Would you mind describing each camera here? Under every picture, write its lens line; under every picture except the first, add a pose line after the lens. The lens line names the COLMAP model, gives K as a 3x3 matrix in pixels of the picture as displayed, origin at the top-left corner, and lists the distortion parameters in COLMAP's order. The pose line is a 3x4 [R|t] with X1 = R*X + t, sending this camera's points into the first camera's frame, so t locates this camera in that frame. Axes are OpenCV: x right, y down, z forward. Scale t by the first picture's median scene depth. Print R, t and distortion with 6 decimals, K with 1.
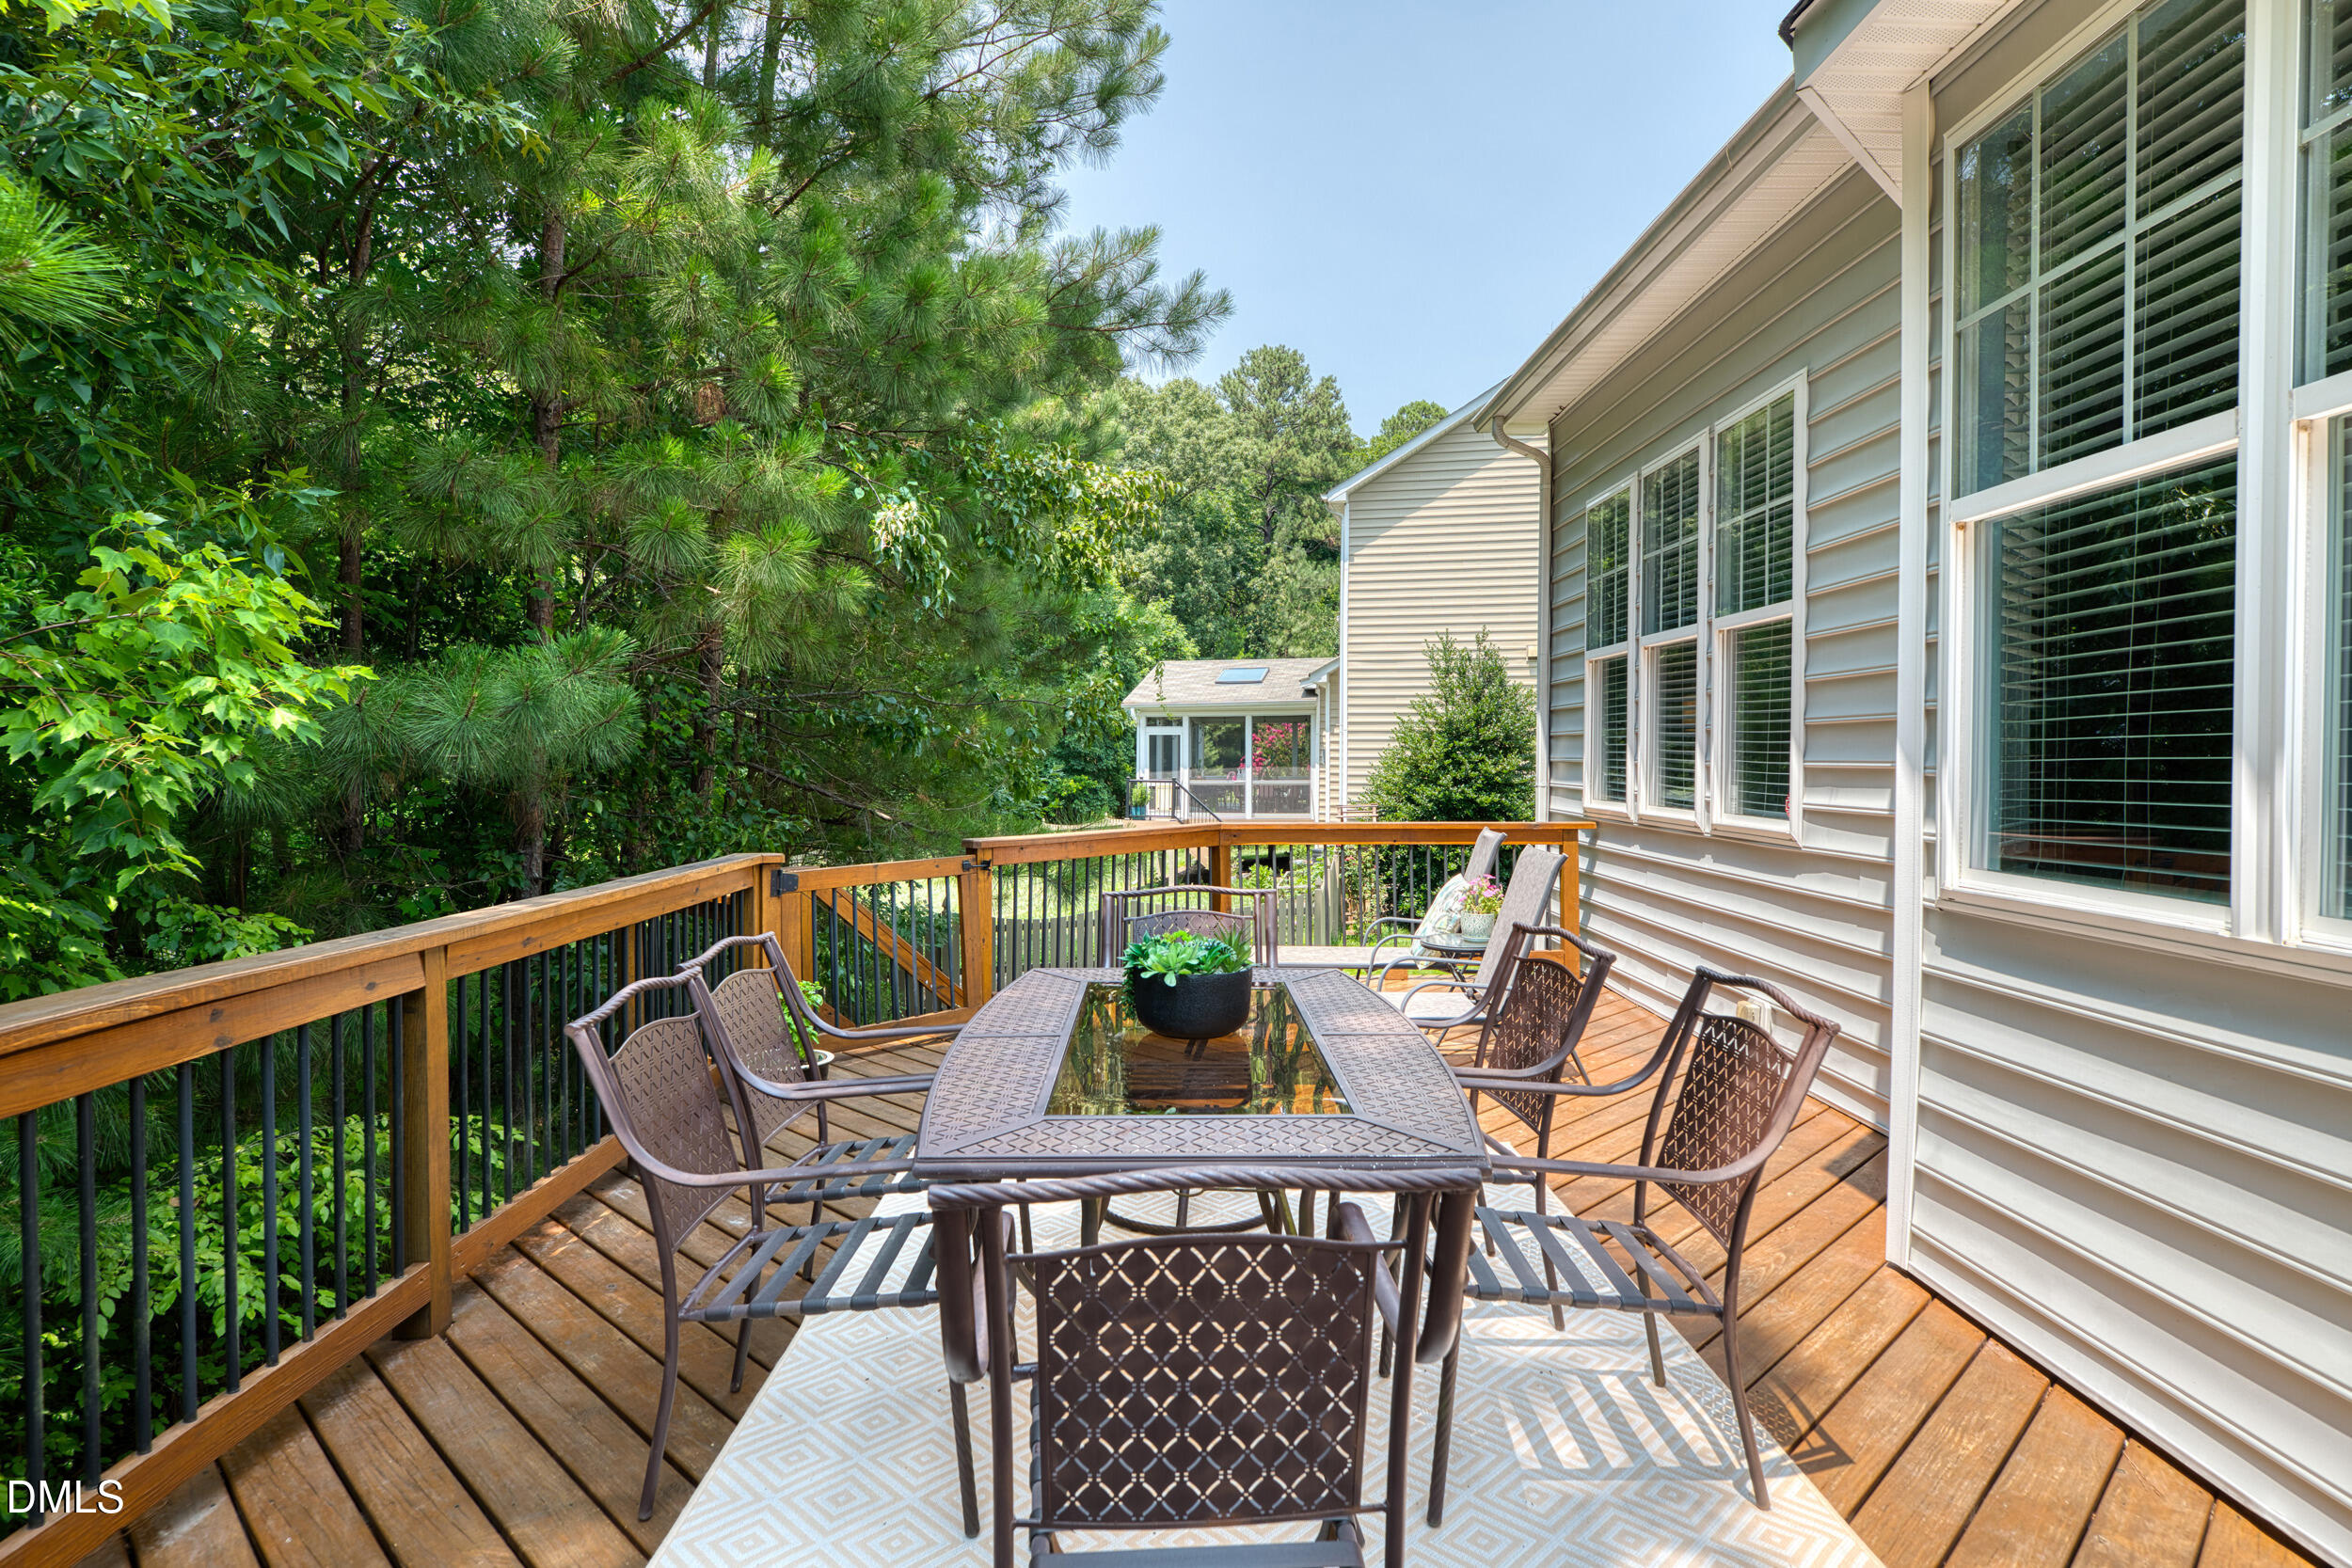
lens RADIAL K [[1267.1, 0, 1176.0], [0, 1267.1, 784.0], [0, 0, 1]] dist [-0.000237, -0.000002]
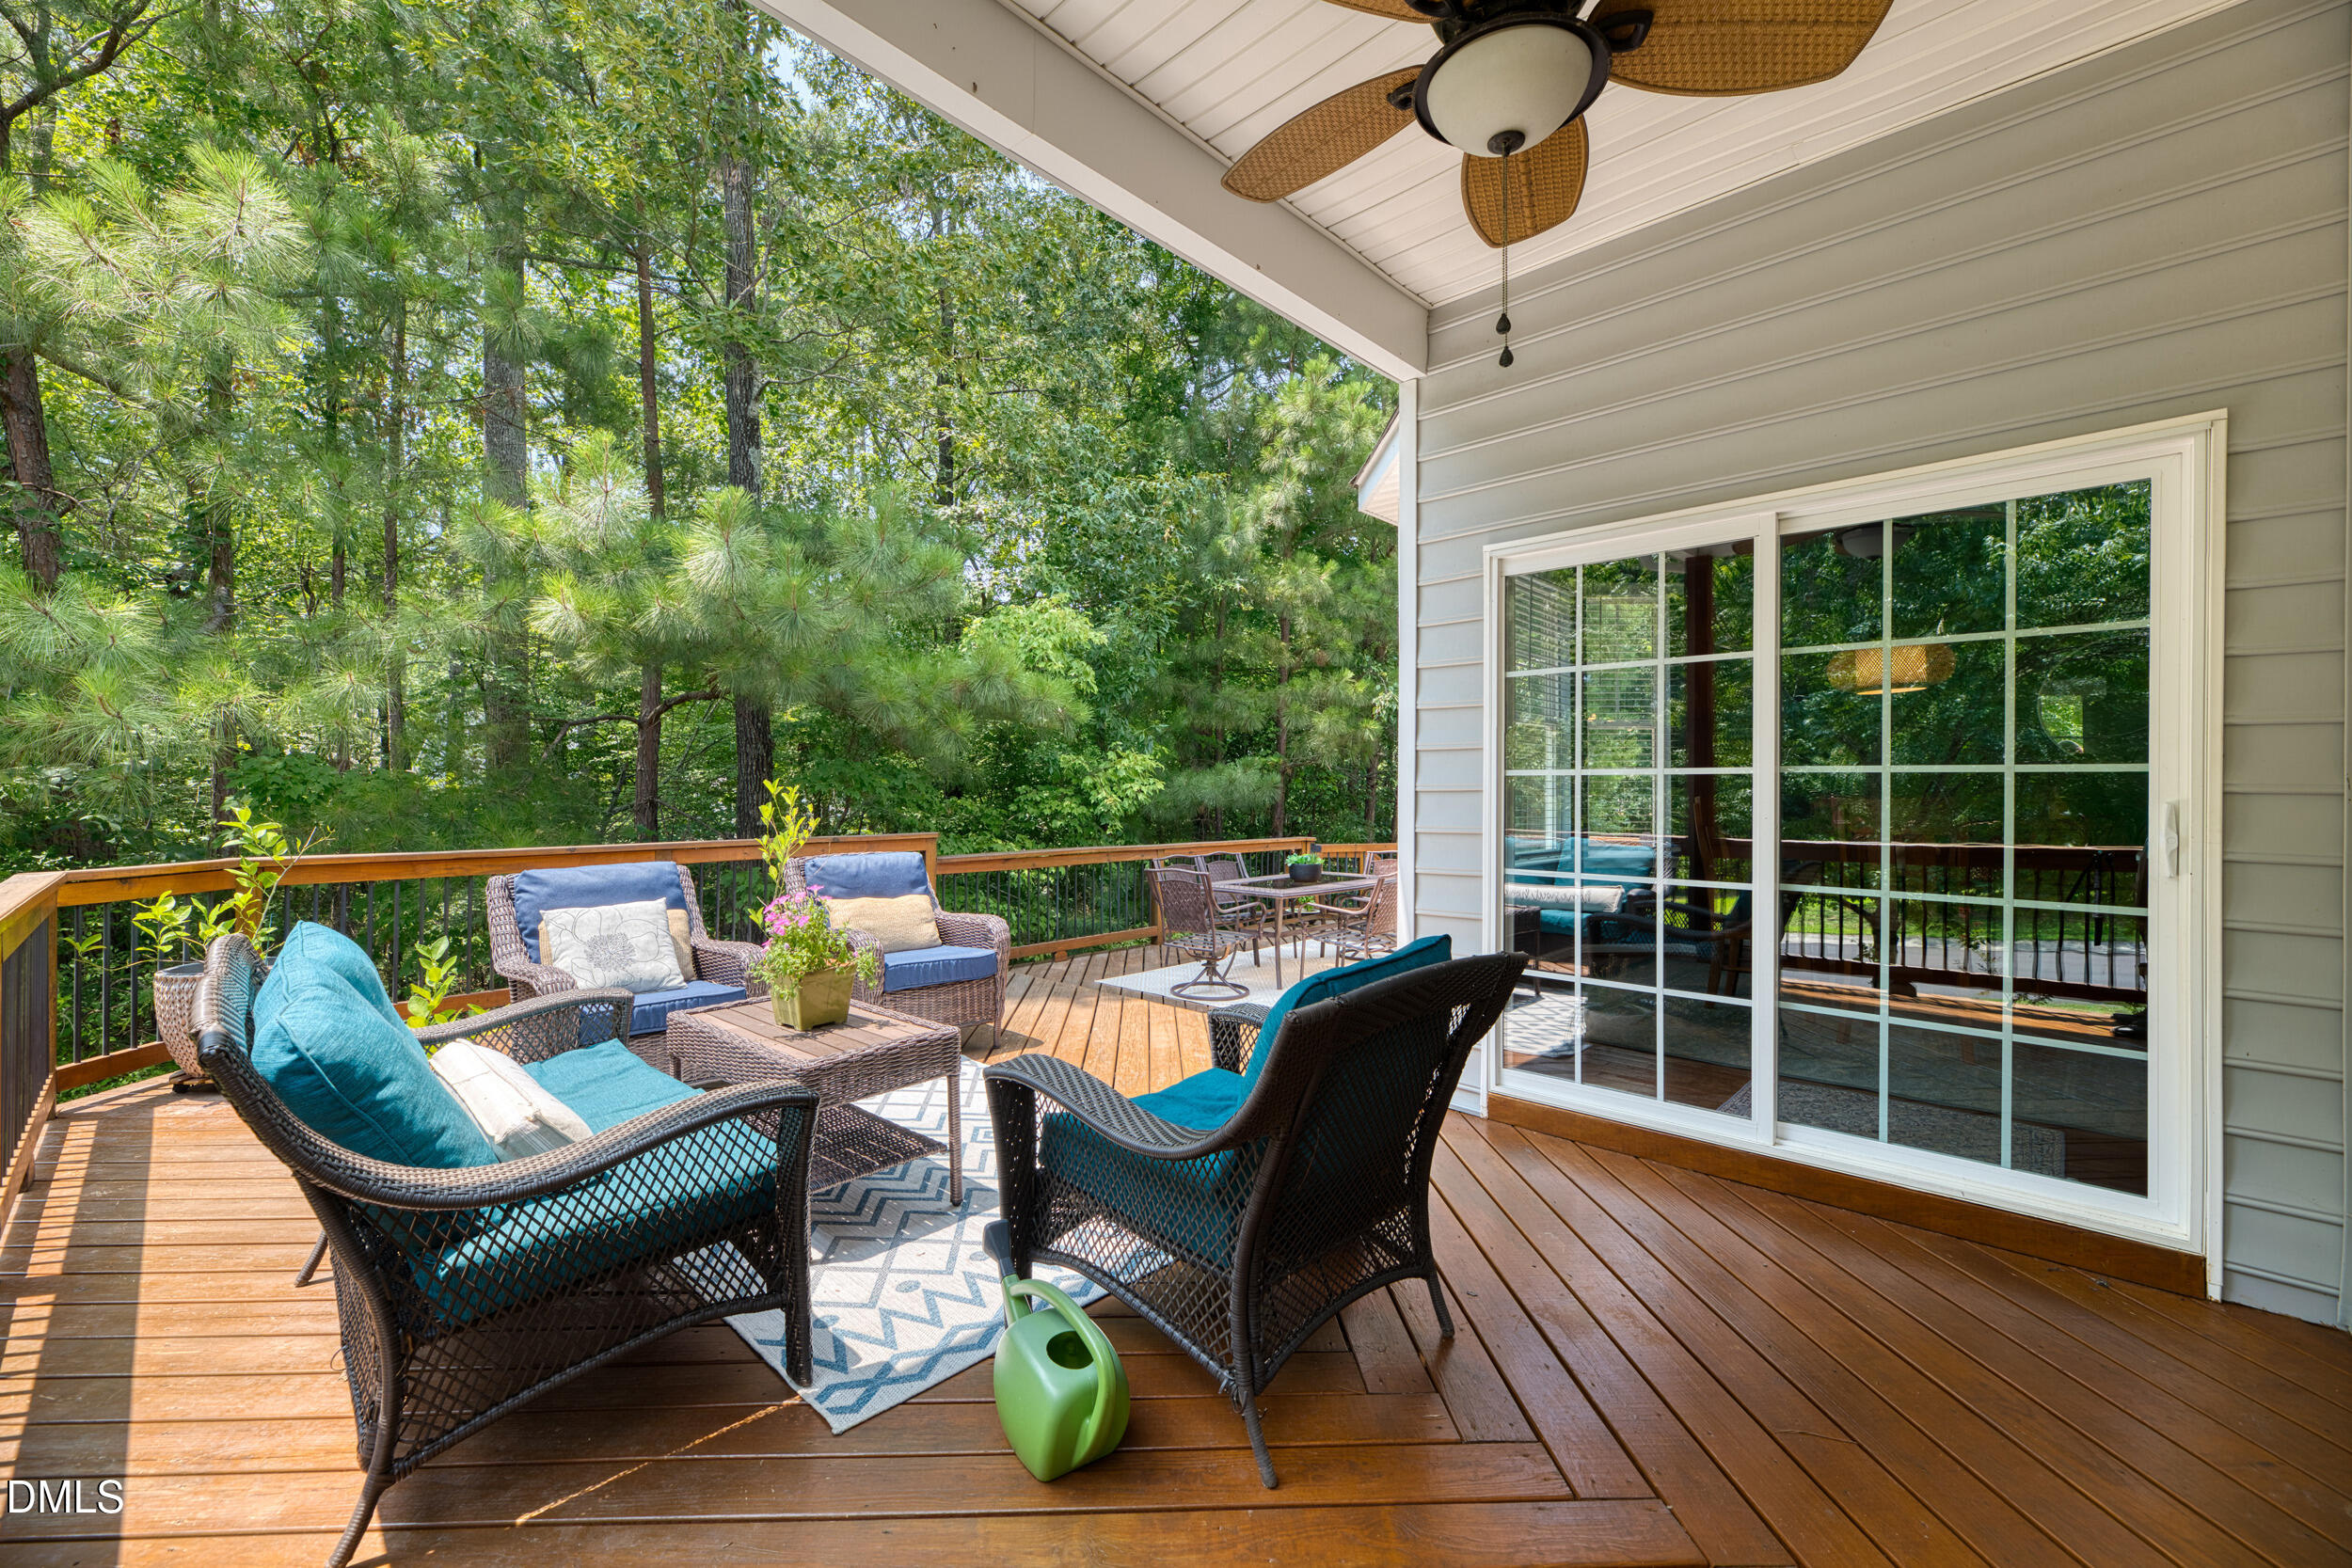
lens RADIAL K [[961.4, 0, 1176.0], [0, 961.4, 784.0], [0, 0, 1]] dist [0.000002, -0.000002]
pose [[0.732365, 0.004879, -0.680895, 0.857666], [-0.021234, 0.999652, -0.015675, -0.019595], [0.680582, 0.025938, 0.732213, -0.687804]]
